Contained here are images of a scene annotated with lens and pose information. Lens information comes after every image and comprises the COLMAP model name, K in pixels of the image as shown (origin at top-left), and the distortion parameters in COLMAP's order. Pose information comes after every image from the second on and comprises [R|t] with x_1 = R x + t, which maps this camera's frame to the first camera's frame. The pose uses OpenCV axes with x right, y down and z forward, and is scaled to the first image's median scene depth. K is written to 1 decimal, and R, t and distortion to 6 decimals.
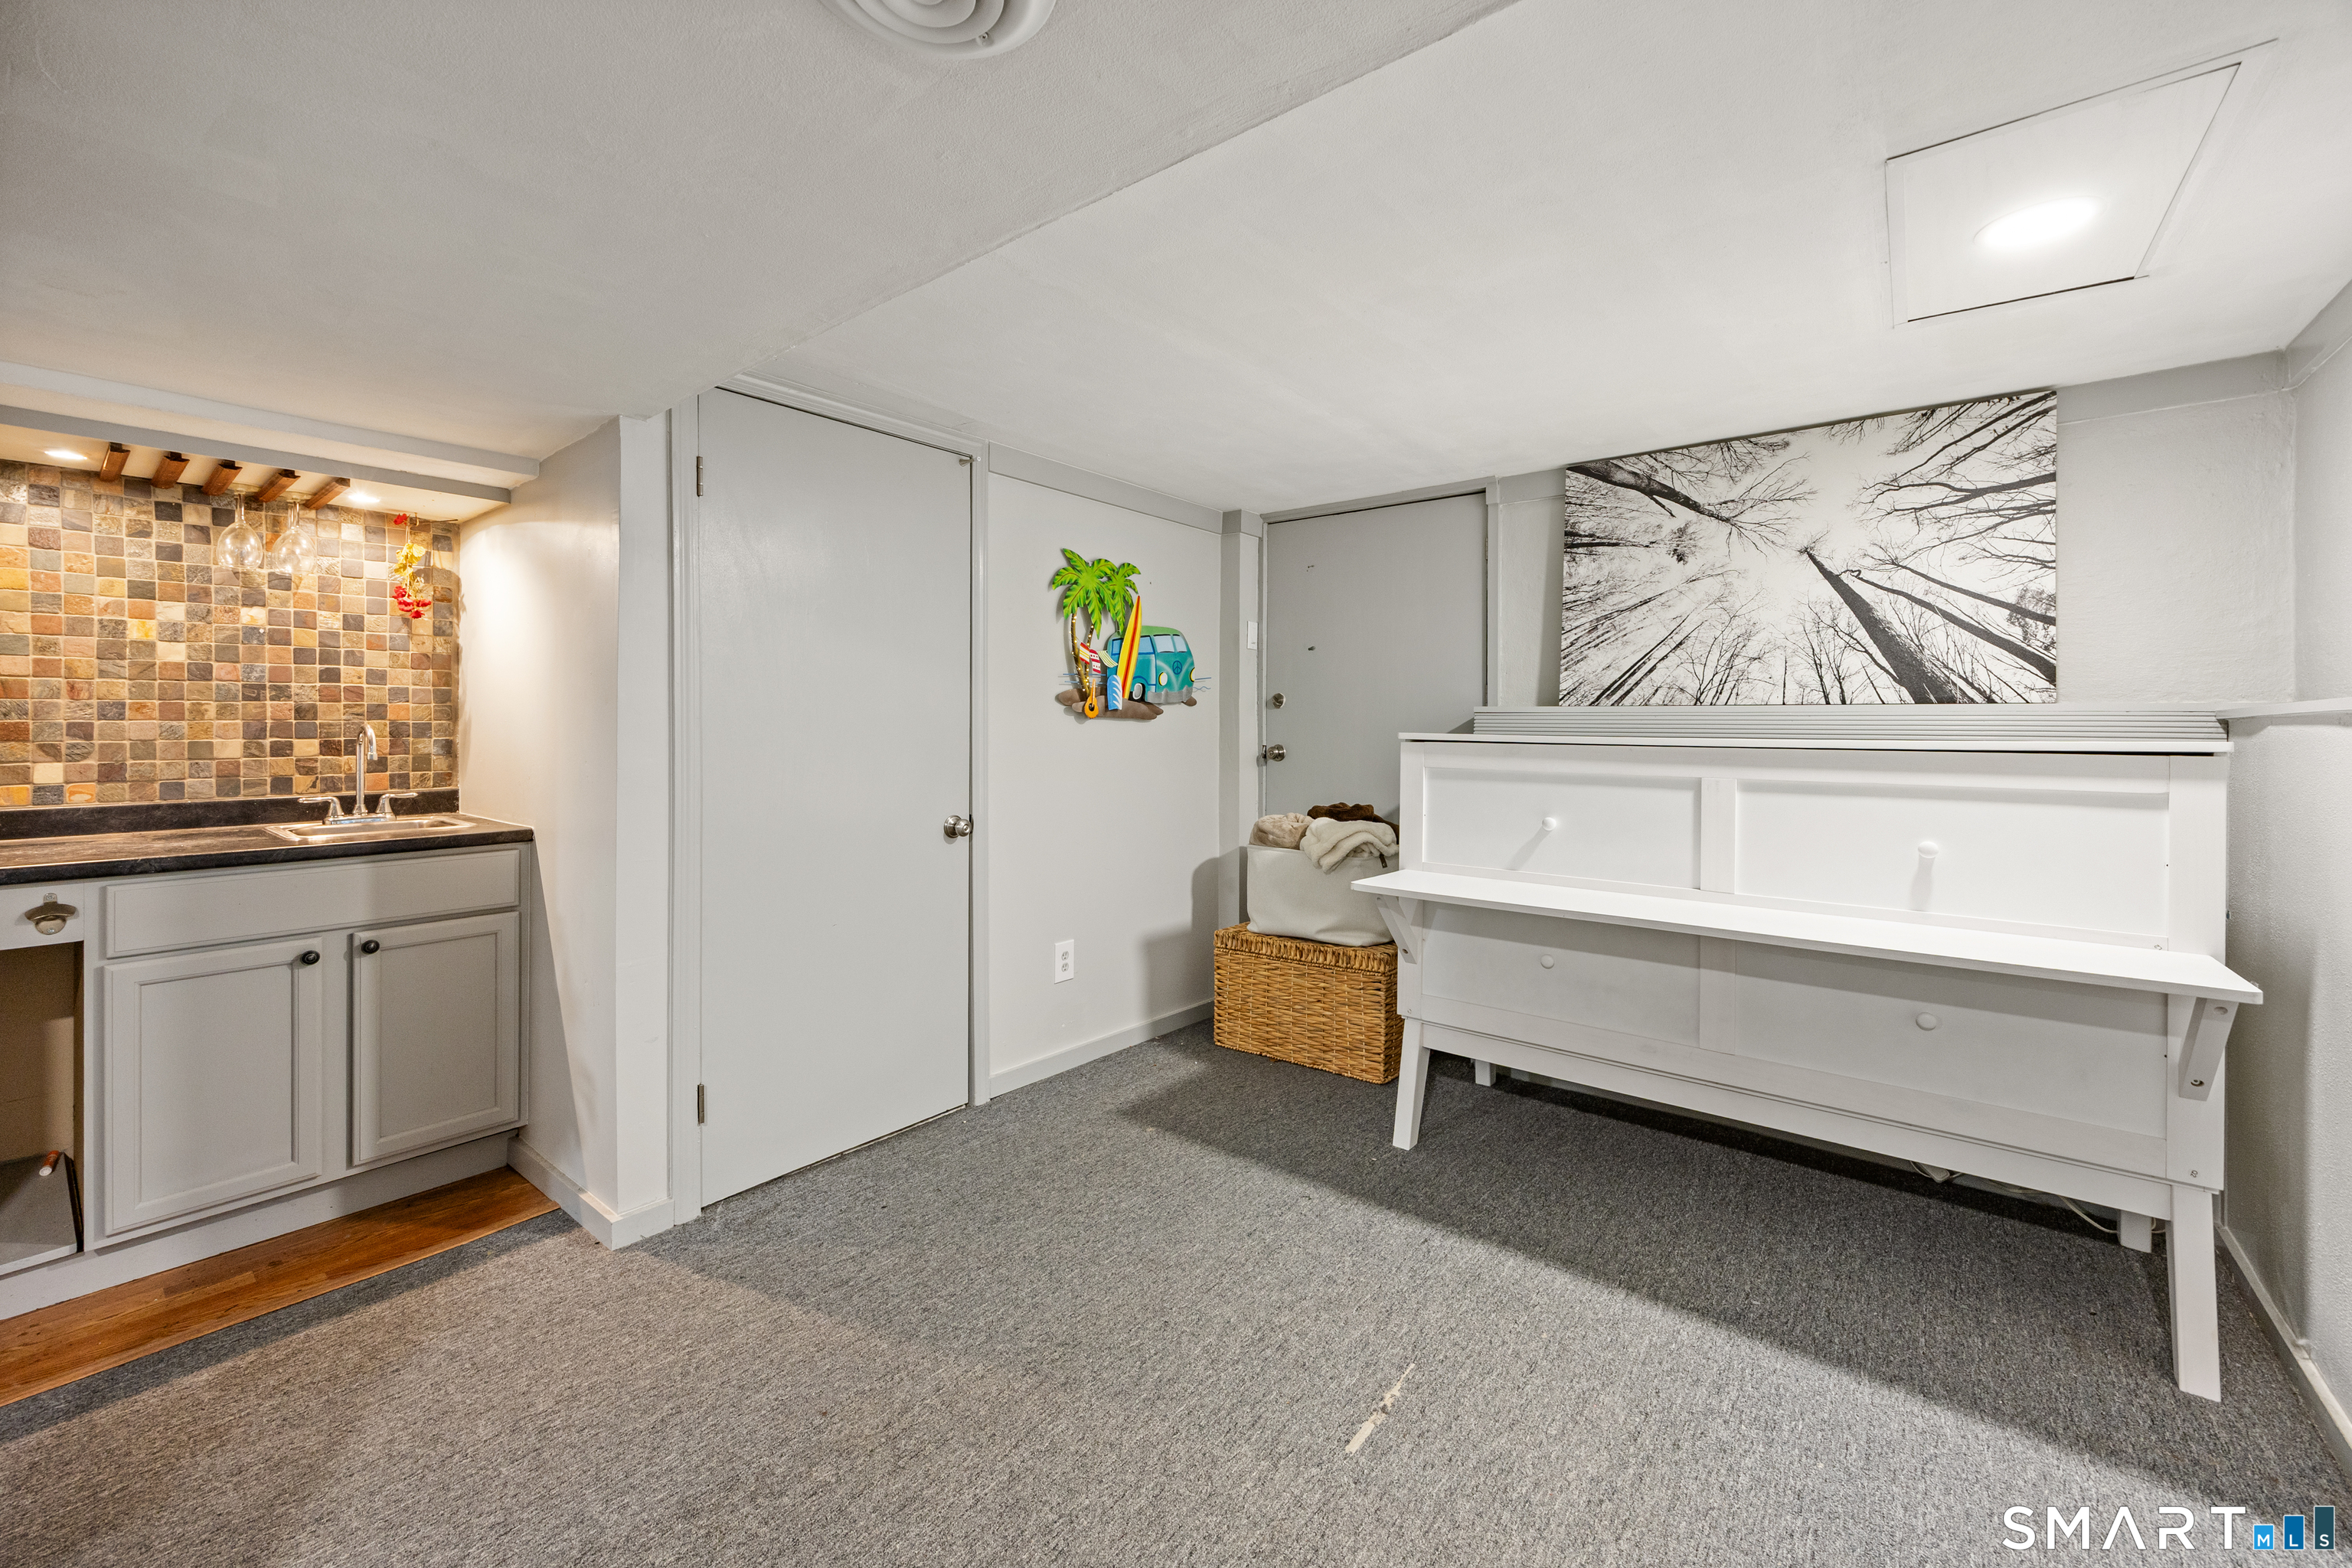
lens RADIAL K [[927.9, 0, 1176.5], [0, 927.9, 730.2], [0, 0, 1]] dist [0.000229, 0.000223]
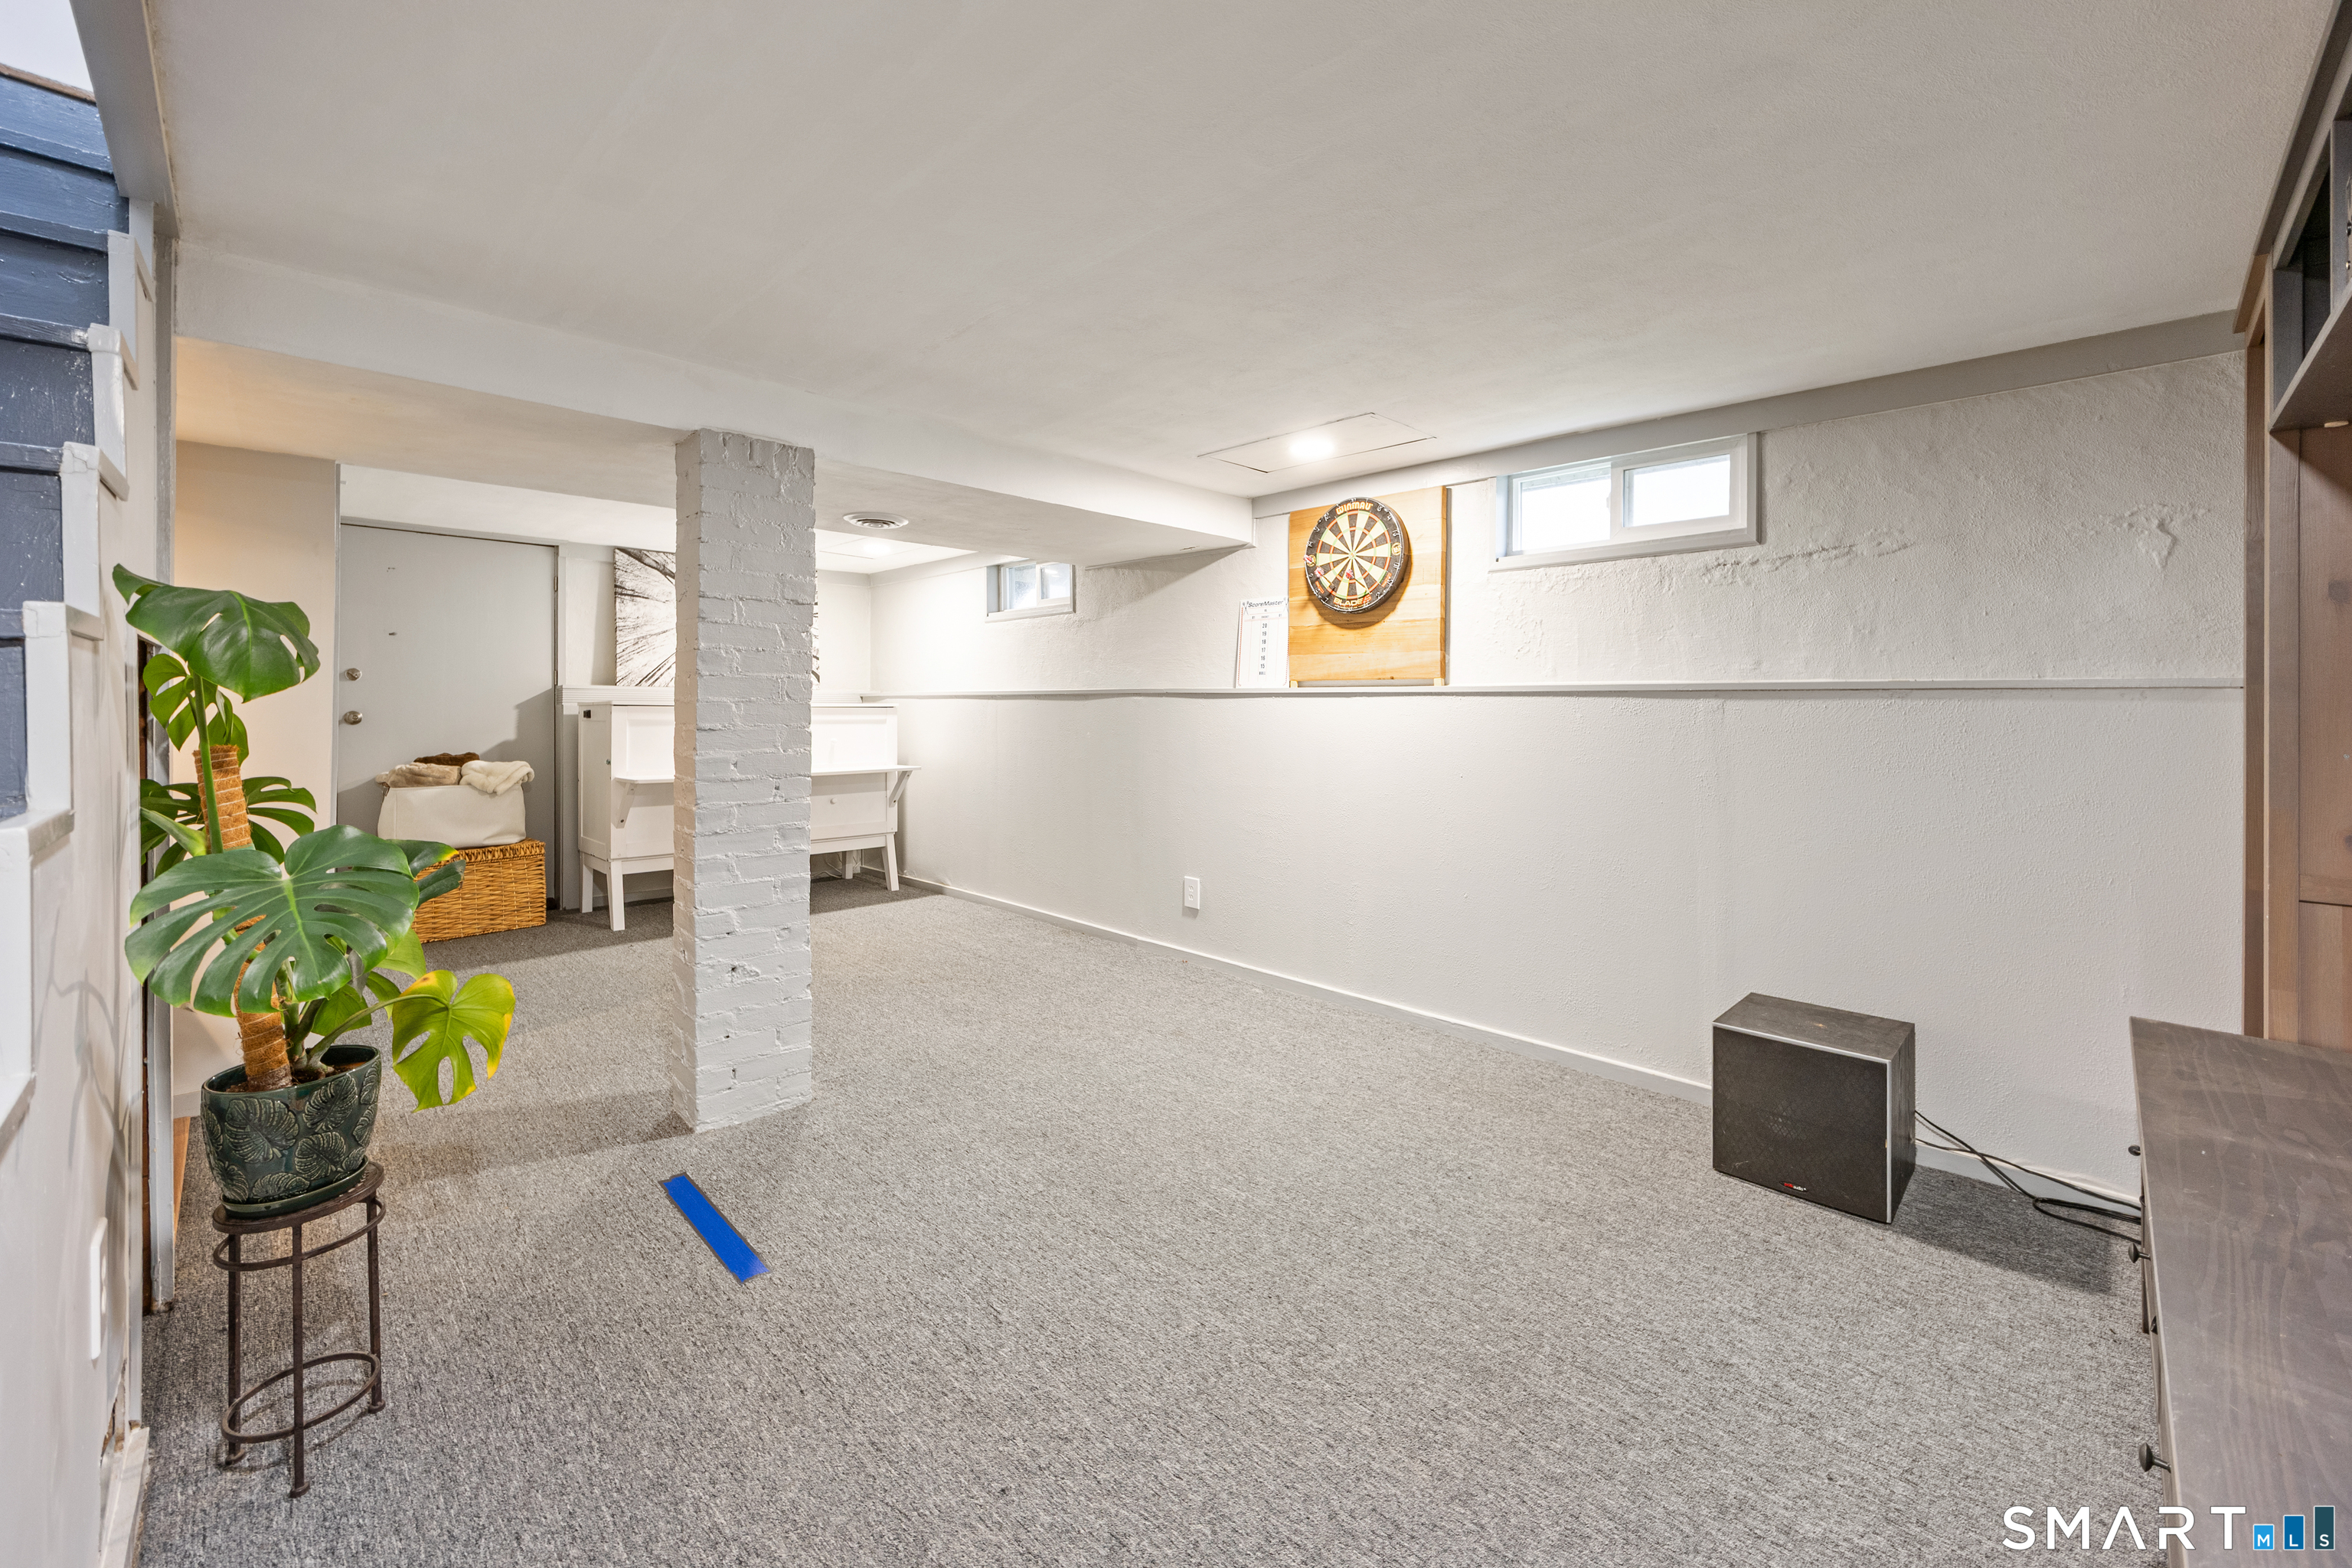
lens RADIAL K [[941.3, 0, 1174.4], [0, 941.3, 692.1], [0, 0, 1]] dist [0.000184, -0.000141]
pose [[0.117931, 0.011712, 0.992953, -1.323281], [-0.000068, 0.999931, -0.011786, 0.007224], [-0.993022, 0.001323, 0.117924, -0.266074]]
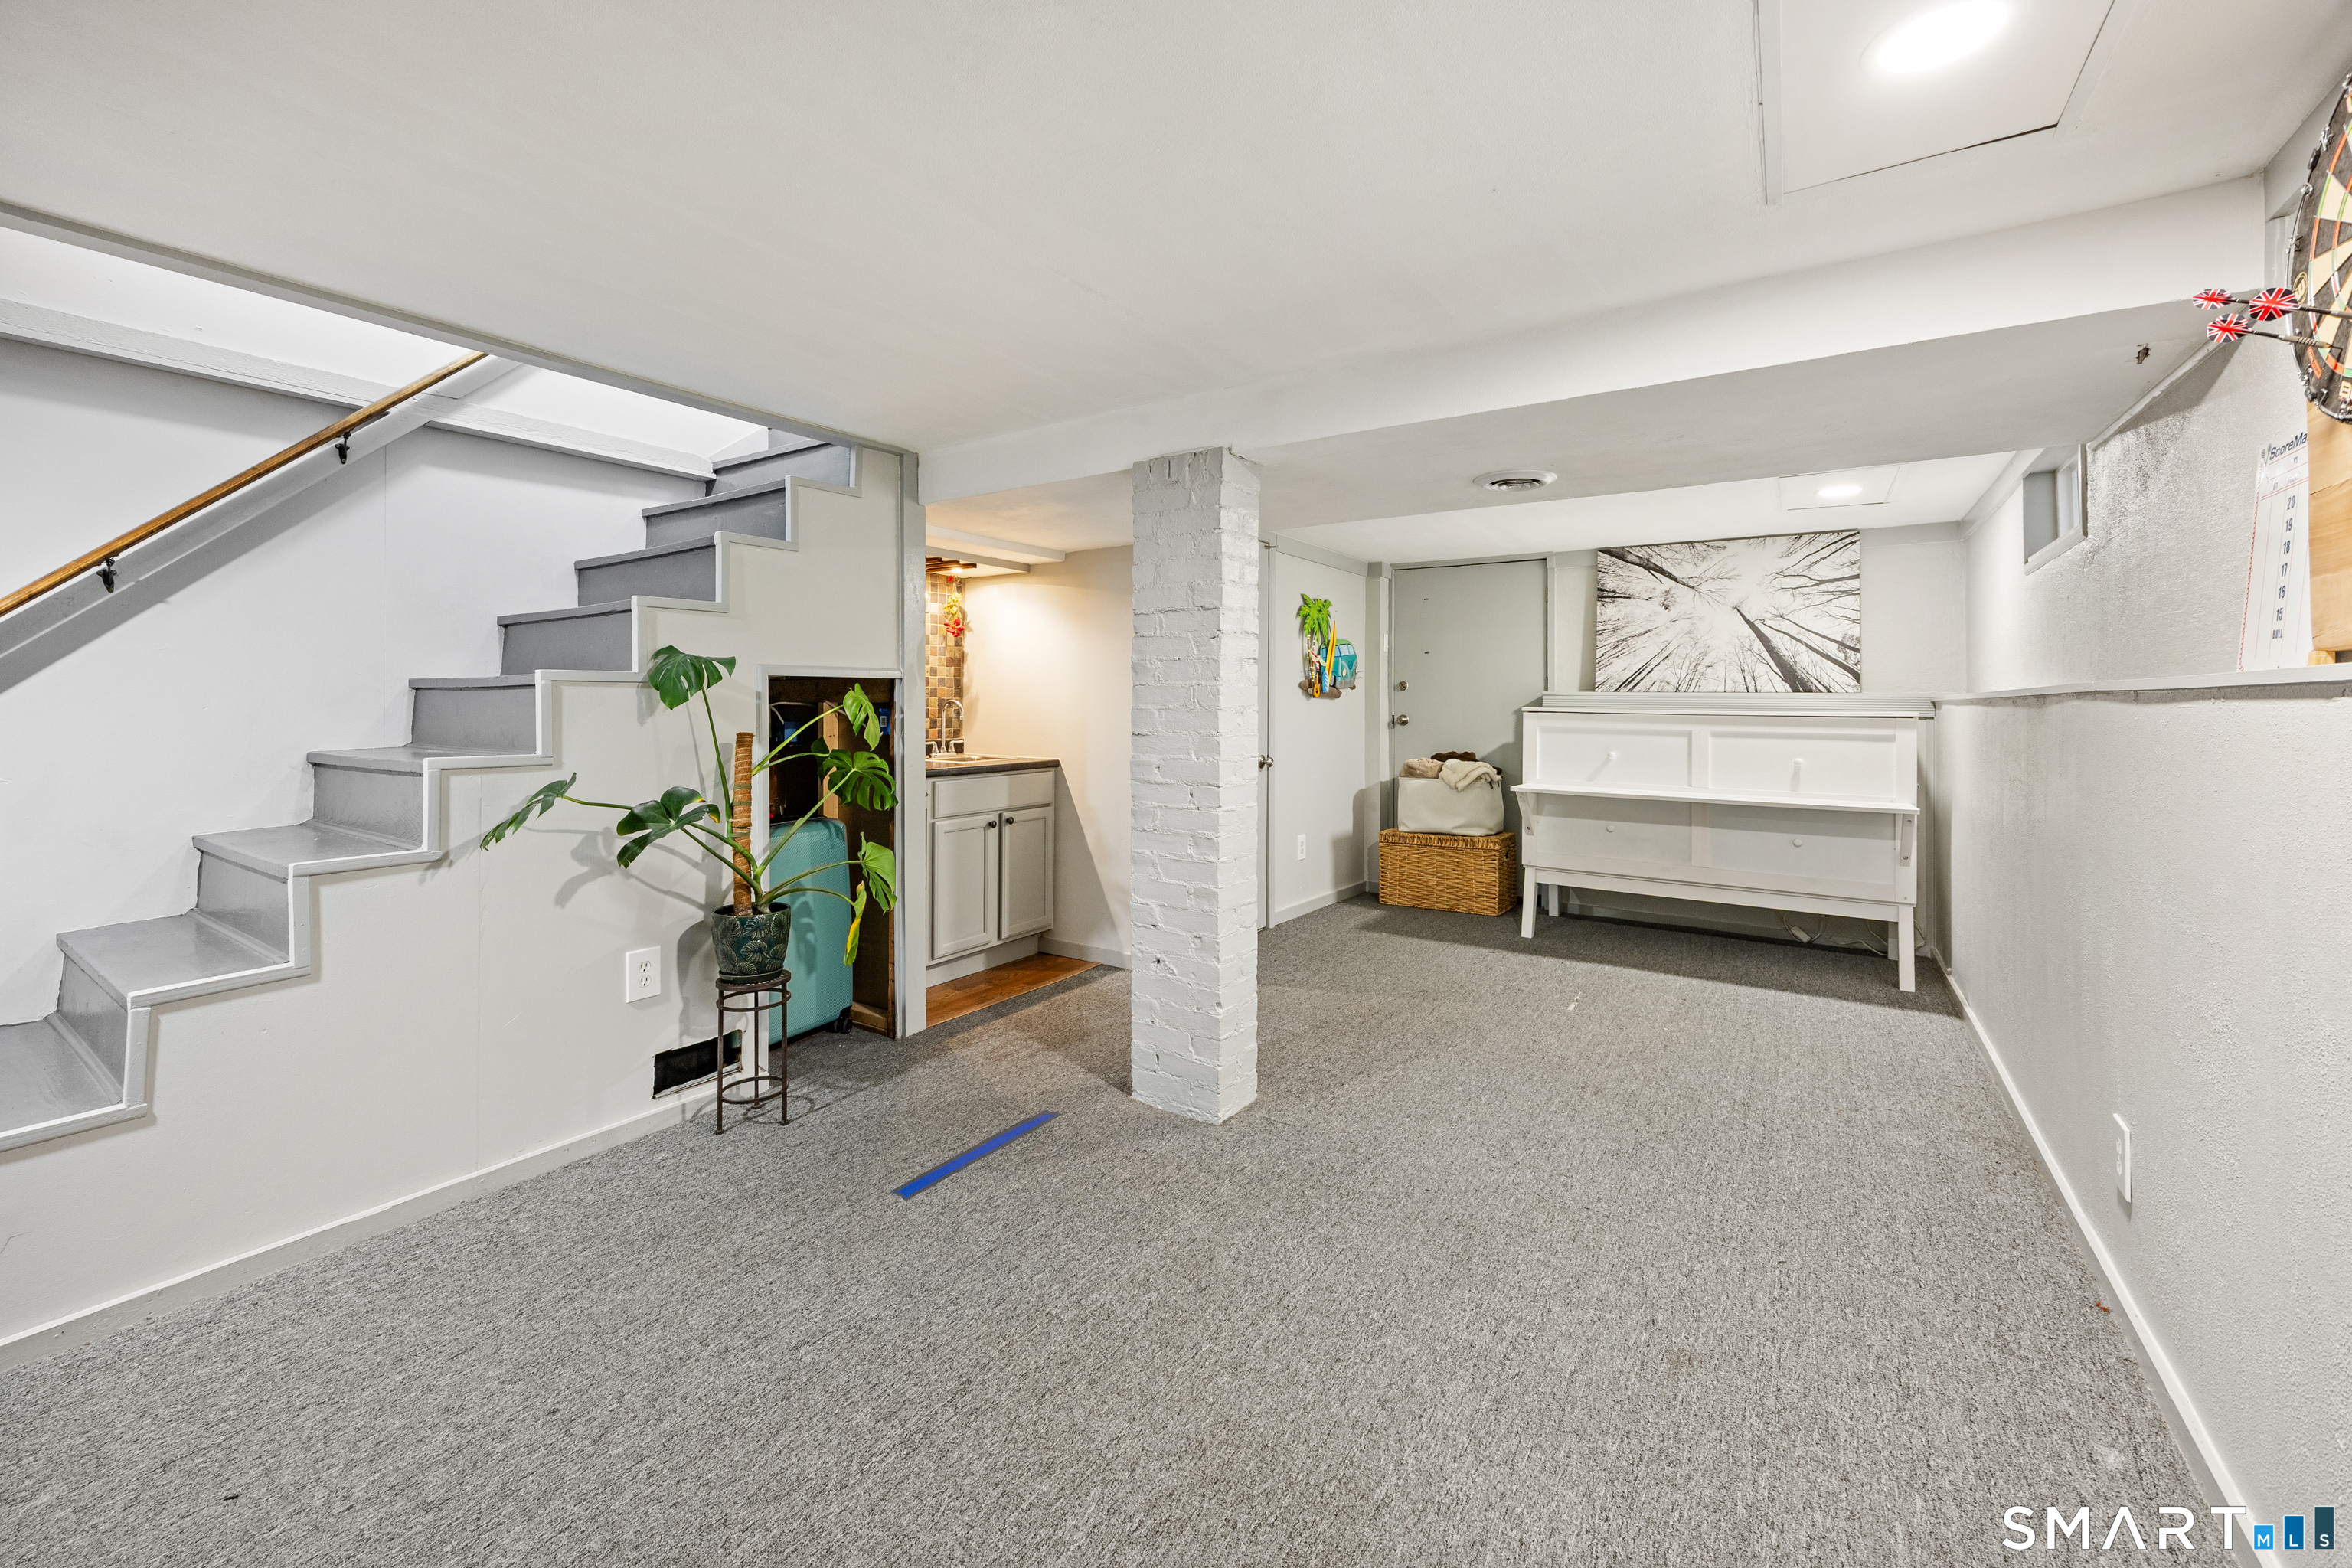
lens RADIAL K [[941.3, 0, 1174.4], [0, 941.3, 692.1], [0, 0, 1]] dist [0.000184, -0.000141]
pose [[0.996102, 0.004892, 0.088077, -0.547633], [-0.003648, 0.999892, -0.014269, 0.002254], [-0.088137, 0.013892, 0.996011, -0.697432]]
